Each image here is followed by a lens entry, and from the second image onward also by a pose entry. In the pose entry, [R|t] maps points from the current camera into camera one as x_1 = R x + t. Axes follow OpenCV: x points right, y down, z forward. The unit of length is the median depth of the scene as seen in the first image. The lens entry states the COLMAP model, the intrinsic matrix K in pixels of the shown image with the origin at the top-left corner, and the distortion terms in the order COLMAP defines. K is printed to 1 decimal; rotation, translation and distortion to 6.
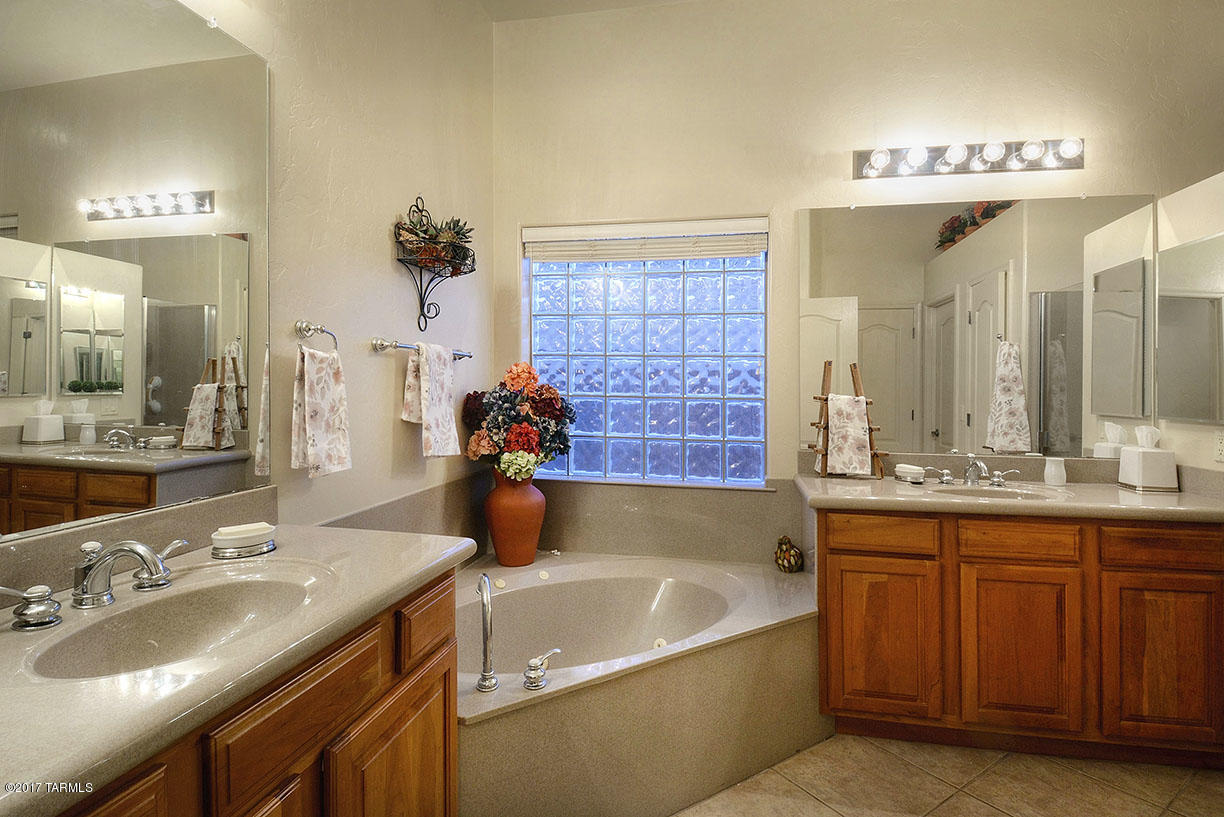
lens RADIAL K [[641.5, 0, 610.6], [0, 641.5, 385.9], [0, 0, 1]] dist [0.026719, -0.044624]
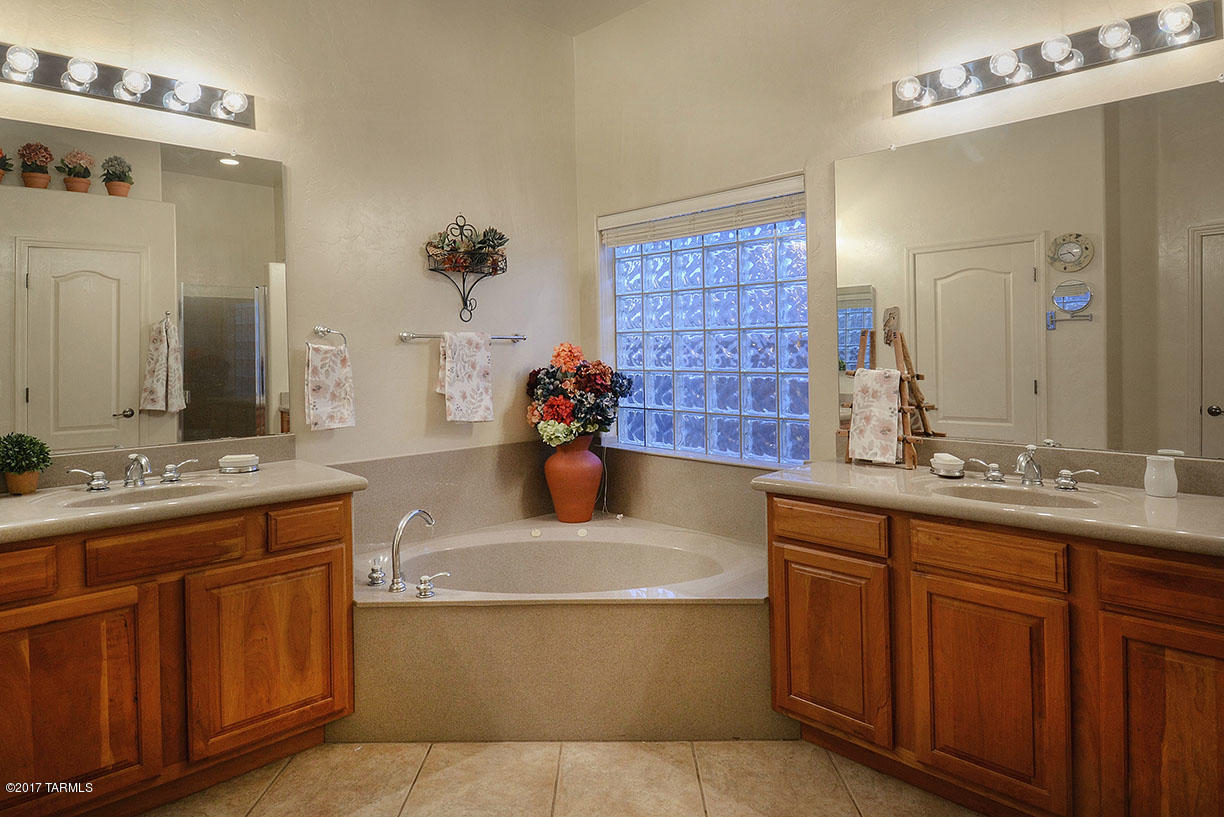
lens RADIAL K [[713.2, 0, 612.6], [0, 713.2, 356.1], [0, 0, 1]] dist [0.022568, -0.039331]
pose [[0.824796, -0.015913, -0.565207, 0.735773], [0.019108, 0.999817, -0.000265, -0.012204], [0.565108, -0.010581, 0.824949, 0.010669]]
